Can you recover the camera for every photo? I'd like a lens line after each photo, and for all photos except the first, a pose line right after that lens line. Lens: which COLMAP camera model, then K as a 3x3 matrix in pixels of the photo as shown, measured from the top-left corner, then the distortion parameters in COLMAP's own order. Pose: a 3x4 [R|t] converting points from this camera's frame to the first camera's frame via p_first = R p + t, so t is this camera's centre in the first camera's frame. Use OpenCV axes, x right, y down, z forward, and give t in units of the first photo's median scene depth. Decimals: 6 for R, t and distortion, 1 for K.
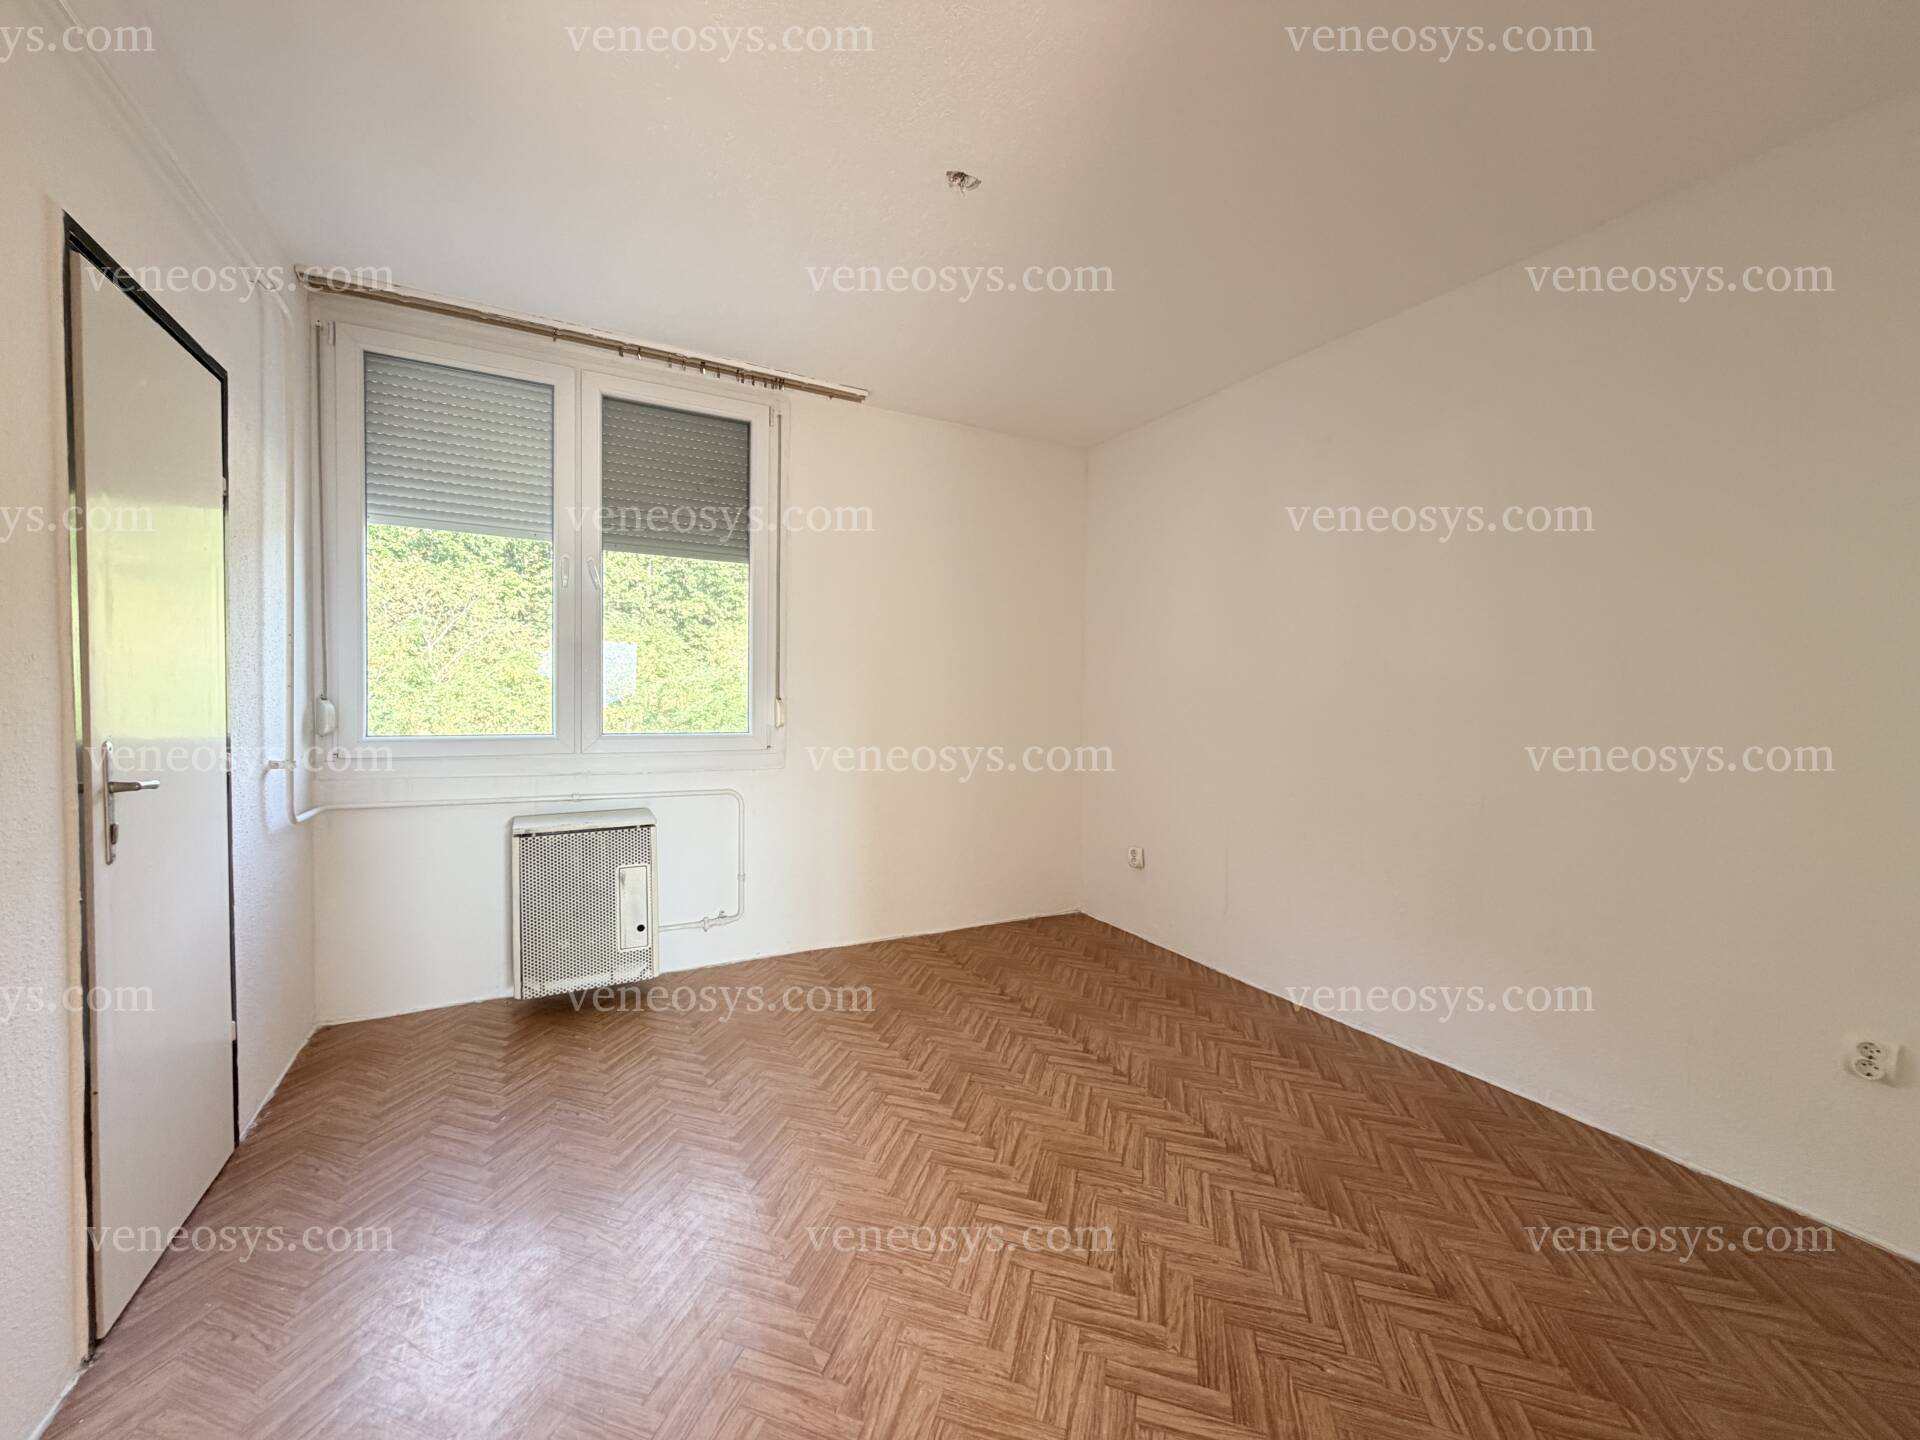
lens RADIAL K [[767.5, 0, 916.7], [0, 767.5, 736.1], [0, 0, 1]] dist [-0.002926, 0.000616]
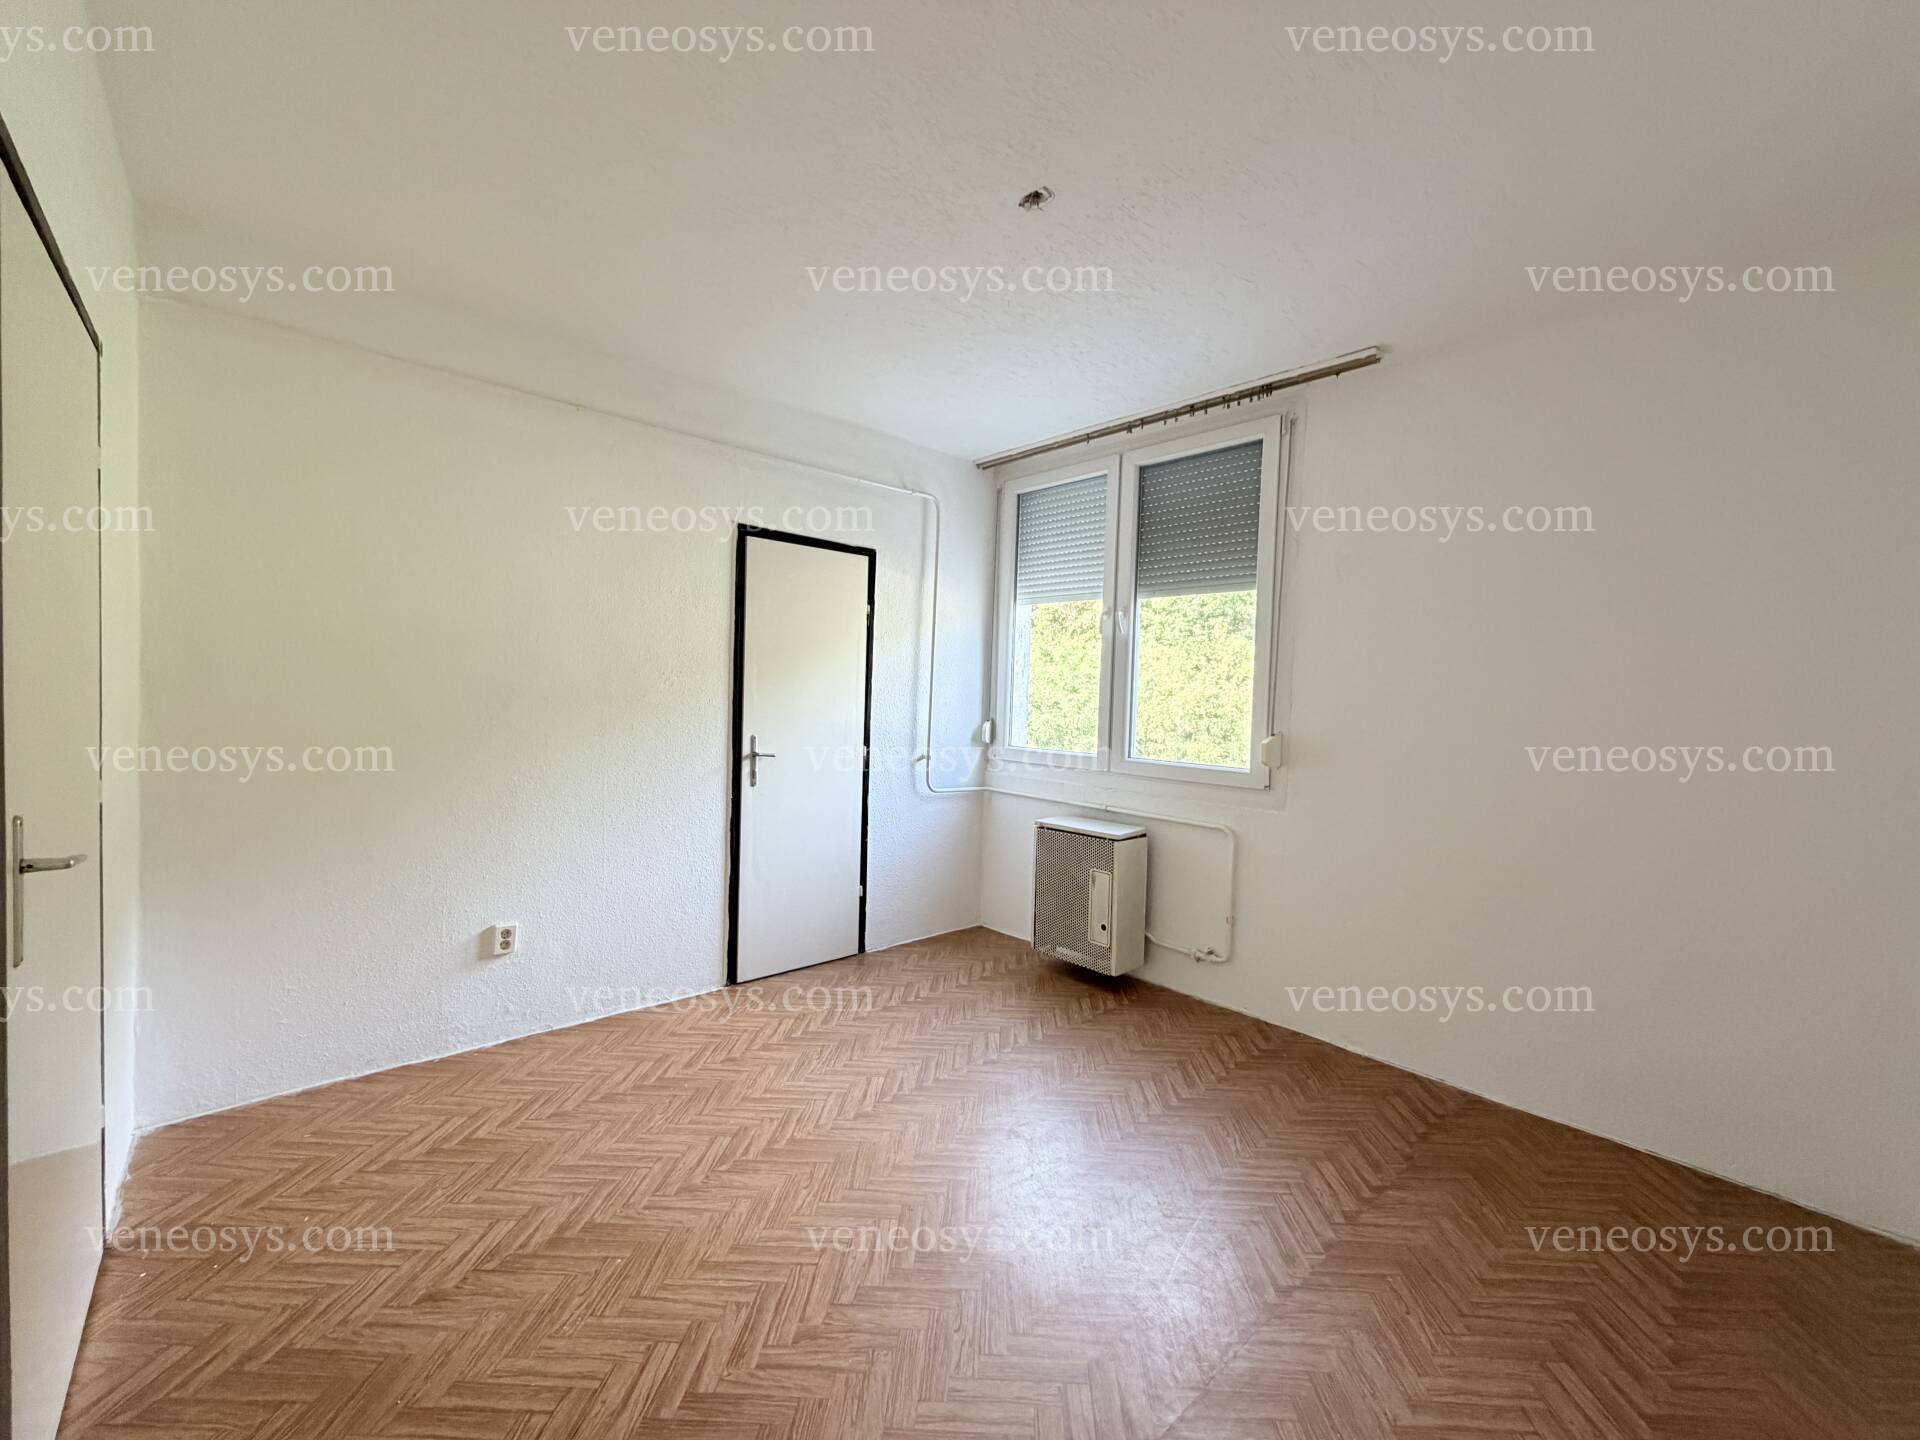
lens RADIAL K [[767.5, 0, 961.2], [0, 767.5, 716.0], [0, 0, 1]] dist [-0.002926, 0.000616]
pose [[0.260856, 0.015074, -0.965260, 0.737789], [-0.077177, 0.997003, -0.005287, -0.043391], [0.962288, 0.075875, 0.261238, 0.518781]]
